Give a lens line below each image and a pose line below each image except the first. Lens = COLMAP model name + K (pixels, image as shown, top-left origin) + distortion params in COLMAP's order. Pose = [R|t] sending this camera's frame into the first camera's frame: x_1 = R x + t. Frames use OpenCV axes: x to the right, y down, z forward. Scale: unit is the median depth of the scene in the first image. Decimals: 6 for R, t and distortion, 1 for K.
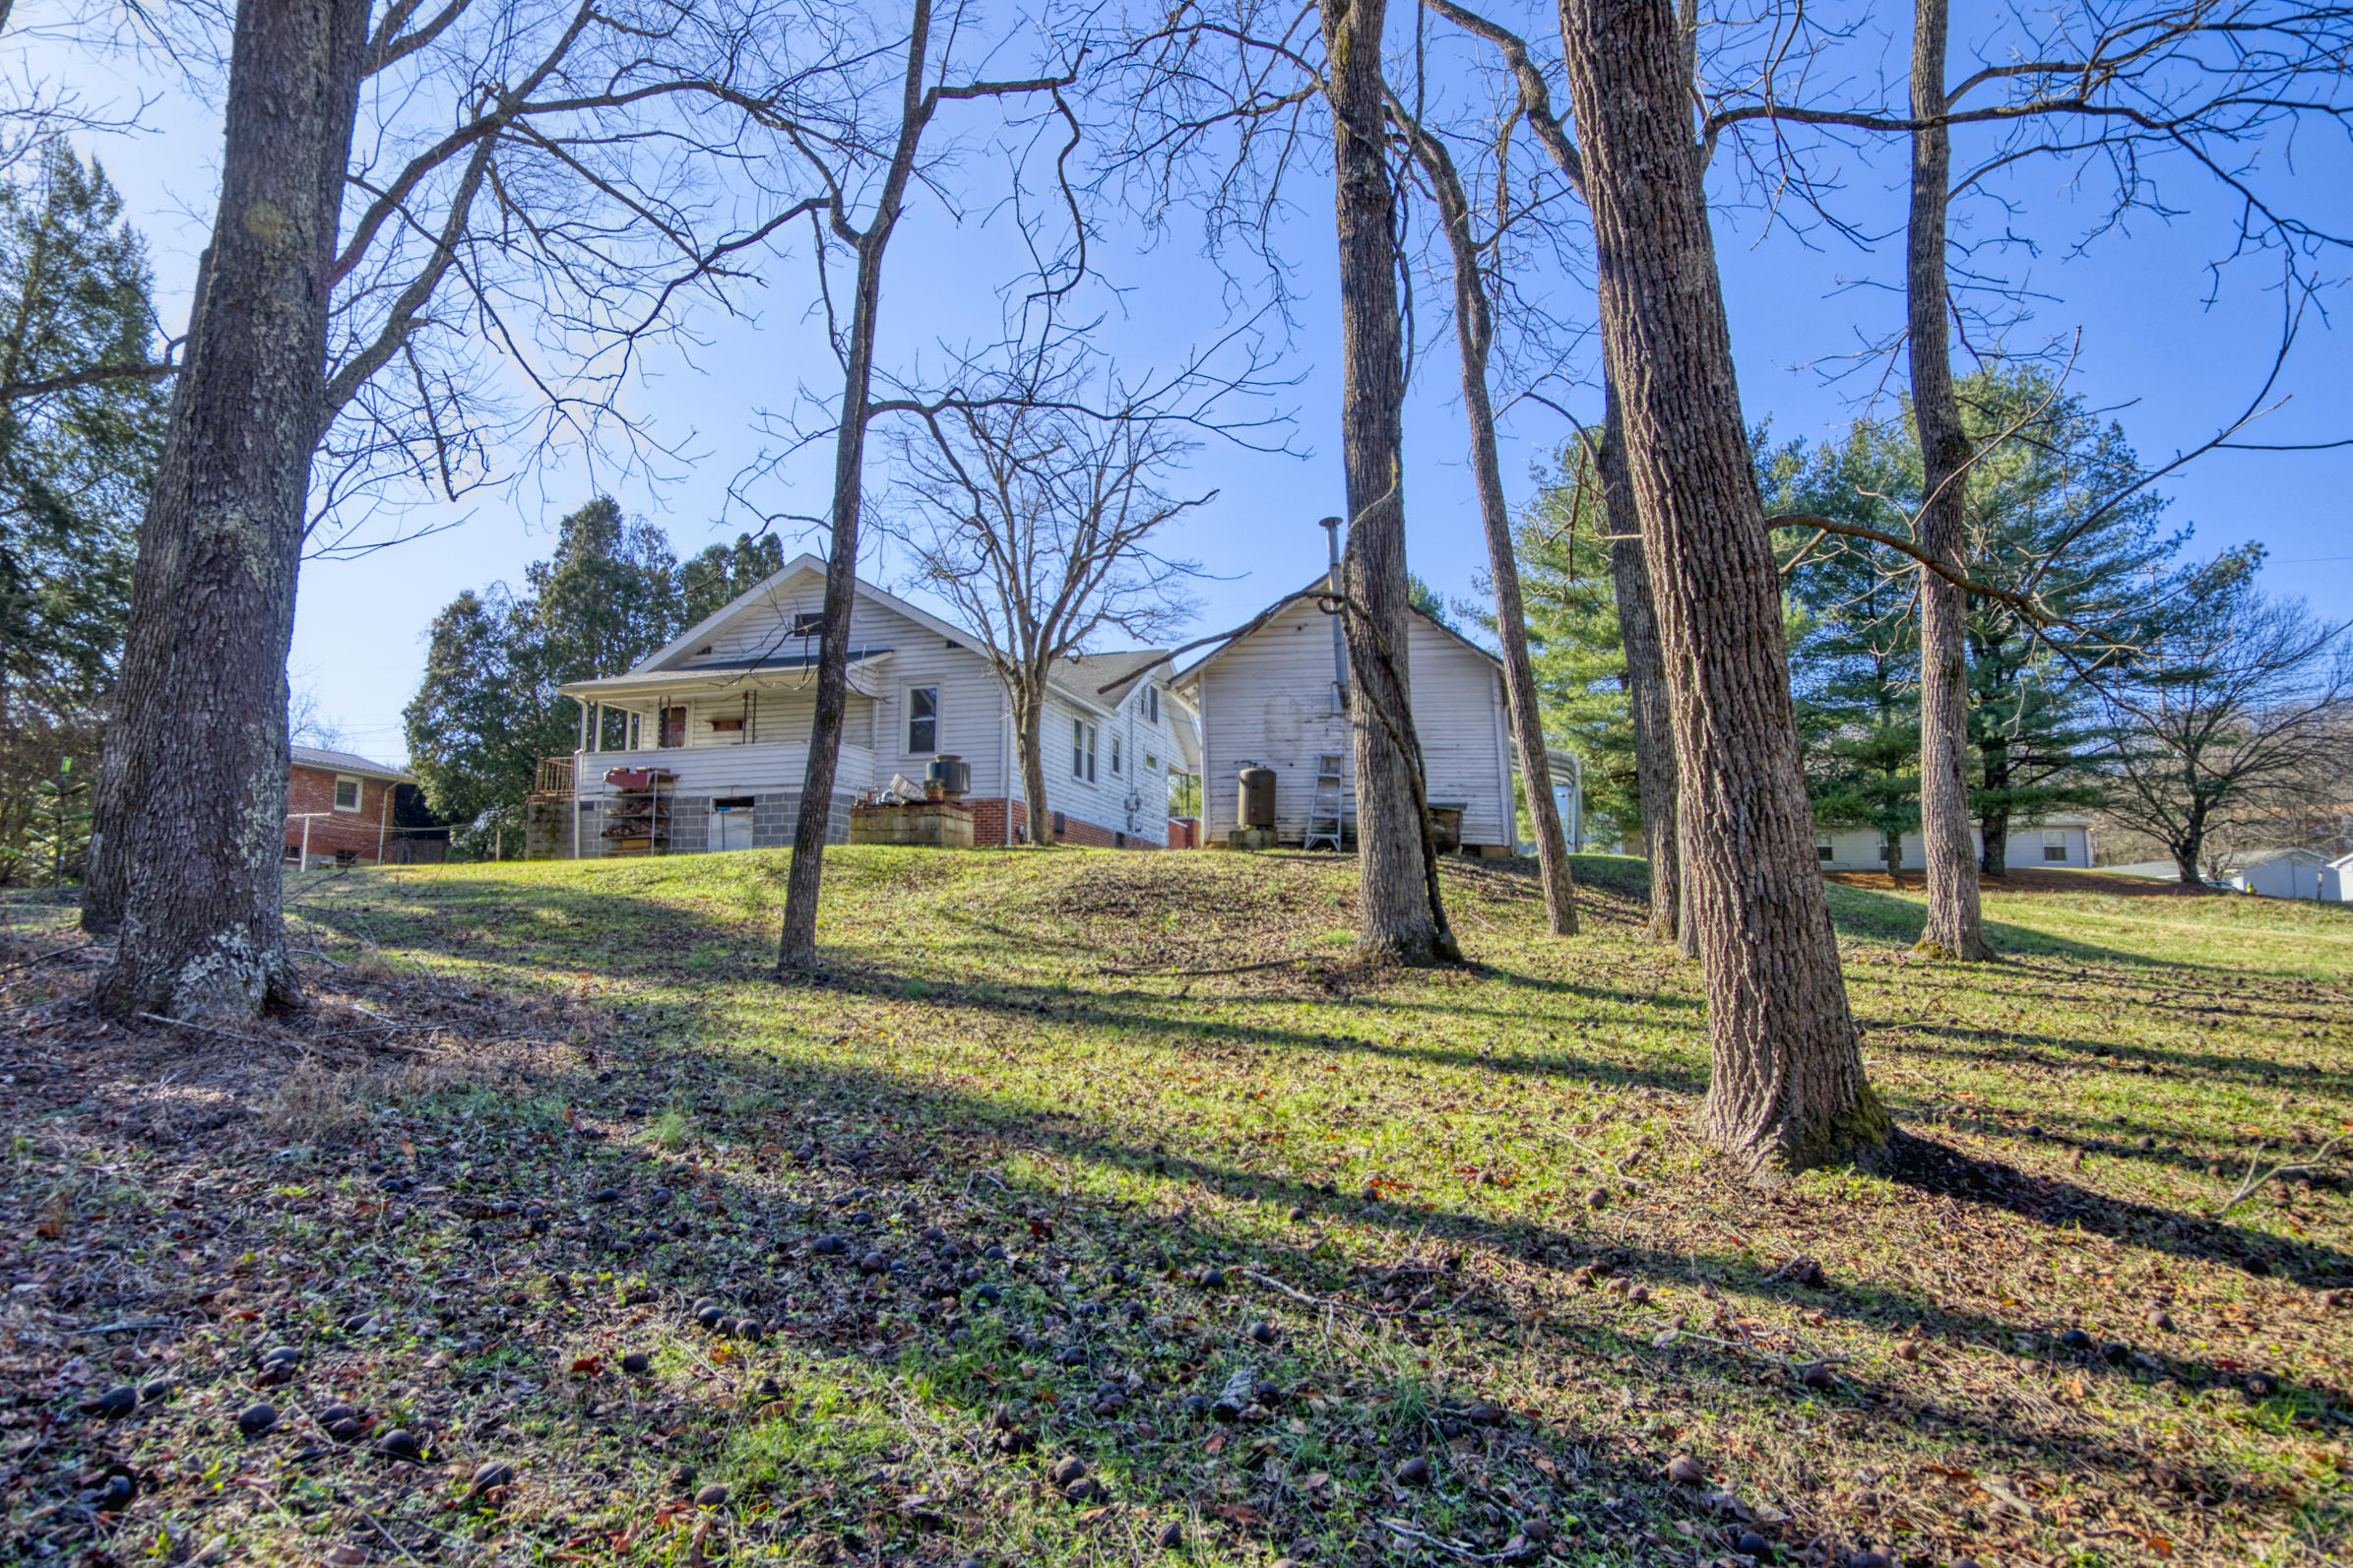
lens RADIAL K [[1308.8, 0, 1171.2], [0, 1308.8, 783.8], [0, 0, 1]] dist [0.000597, -0.000501]
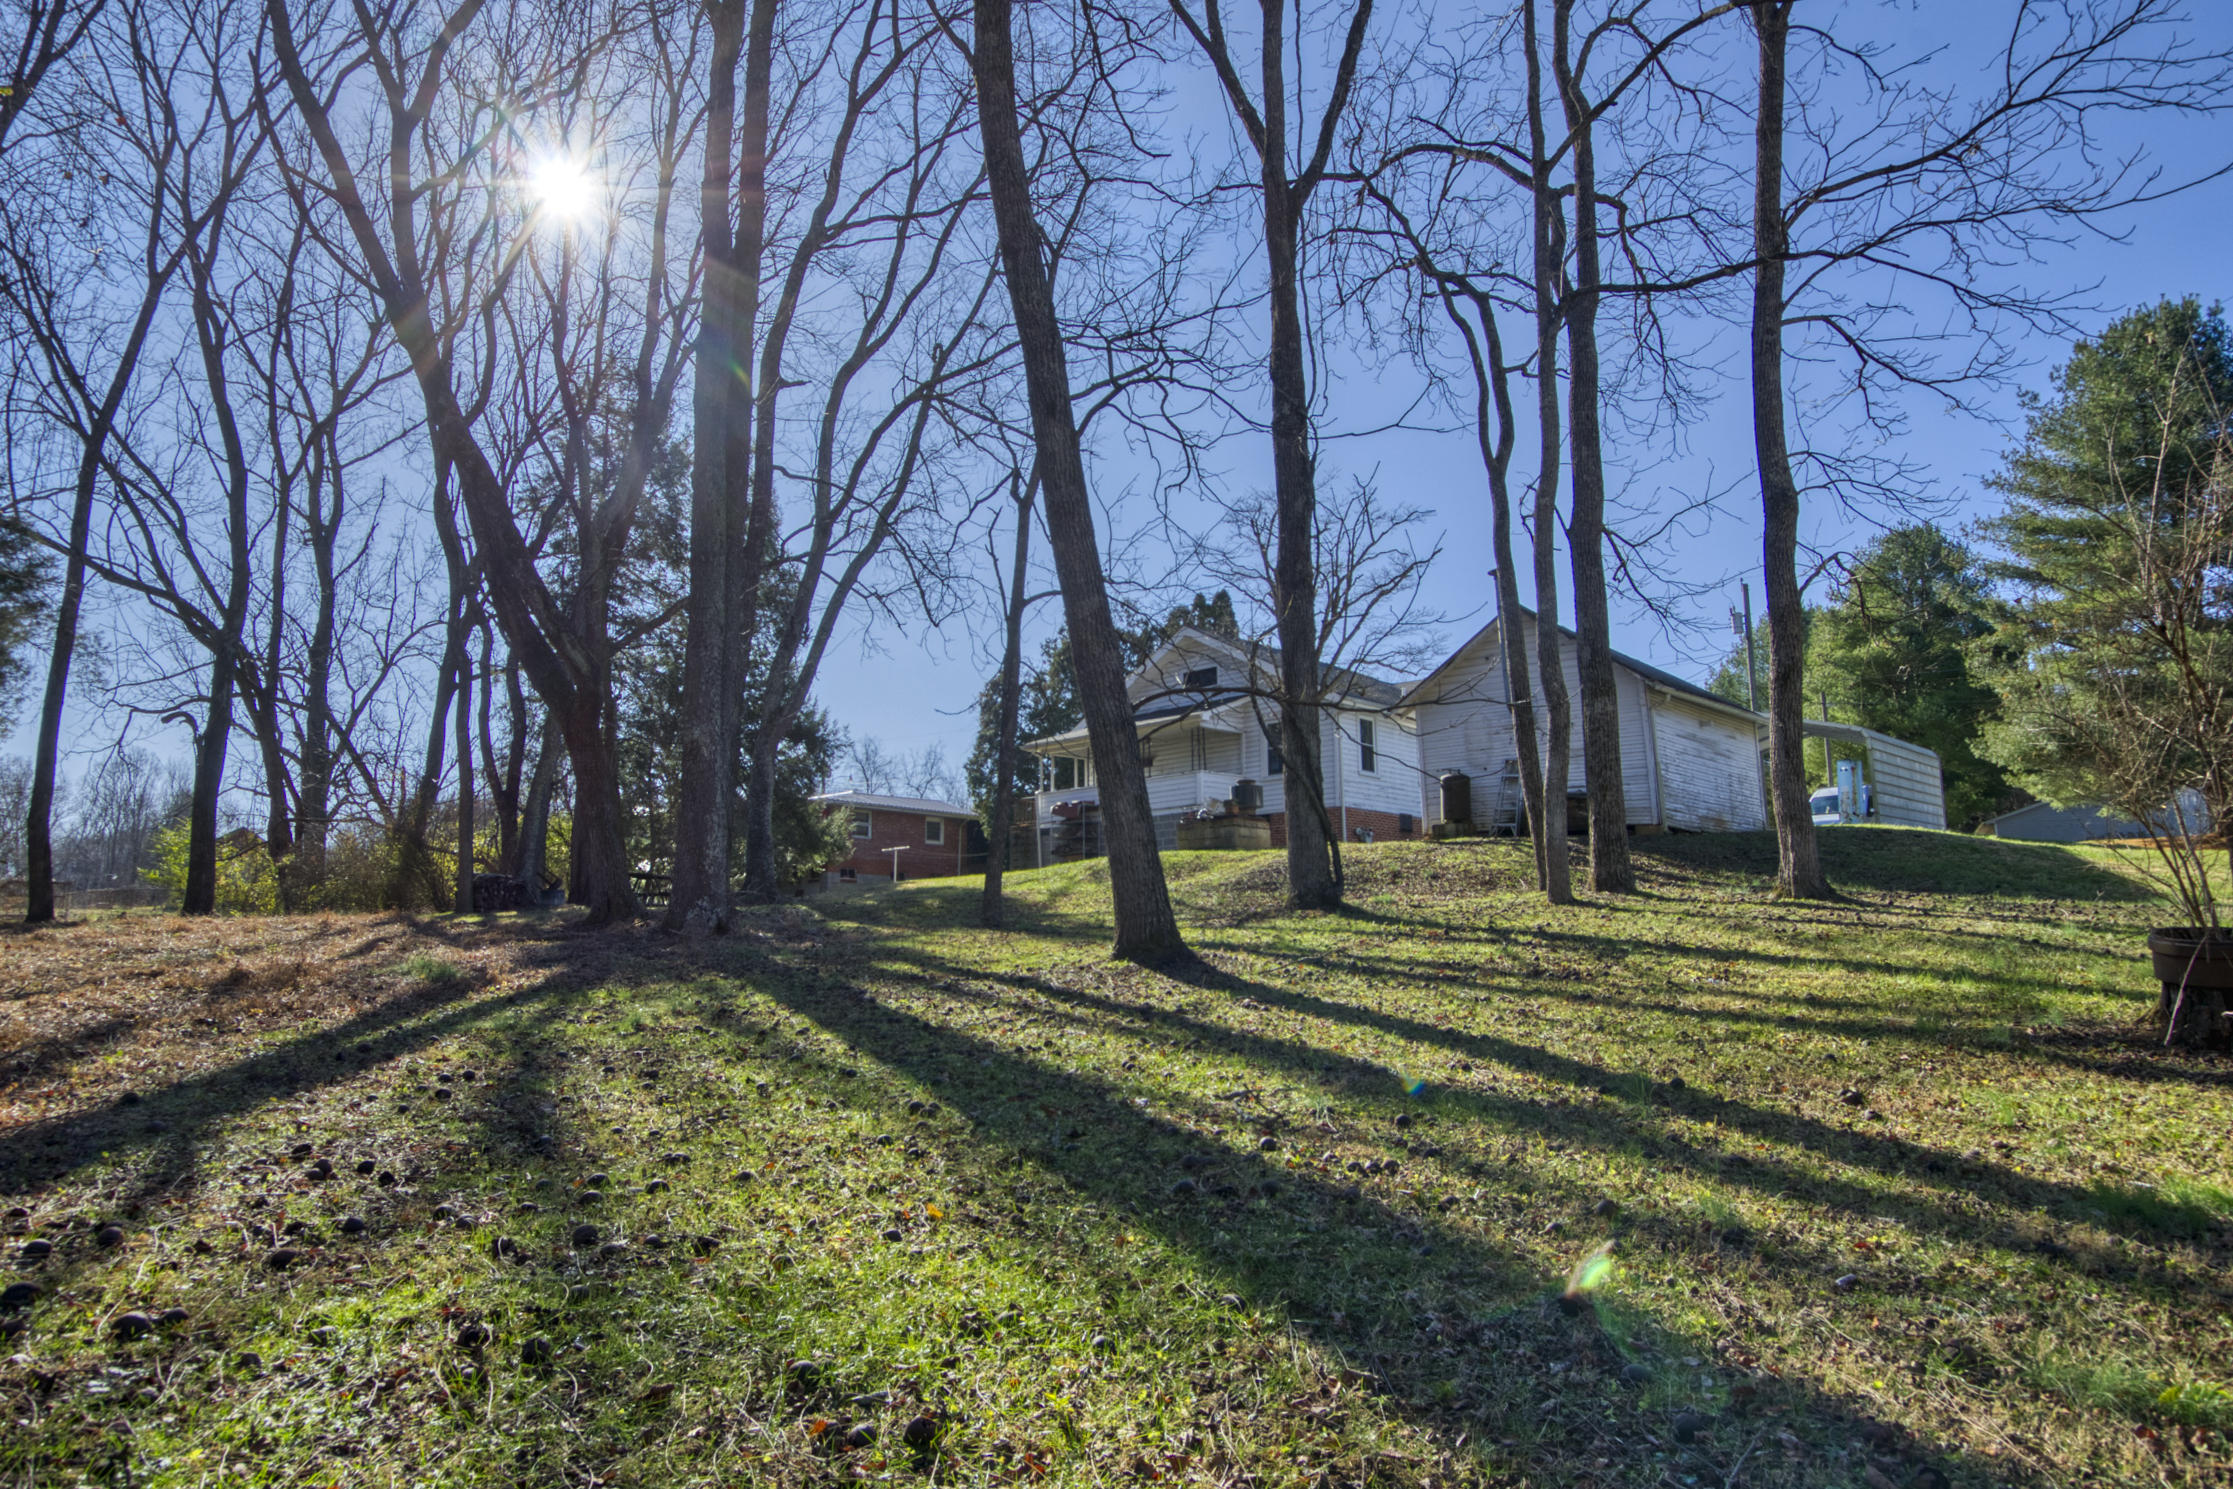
lens RADIAL K [[1242.2, 0, 1120.7], [0, 1242.2, 738.0], [0, 0, 1]] dist [0.000597, -0.000501]
pose [[0.904680, -0.089941, -0.416490, 0.209216], [0.072639, 0.995714, -0.057241, -0.000610], [0.419853, 0.021531, 0.907337, -0.167430]]
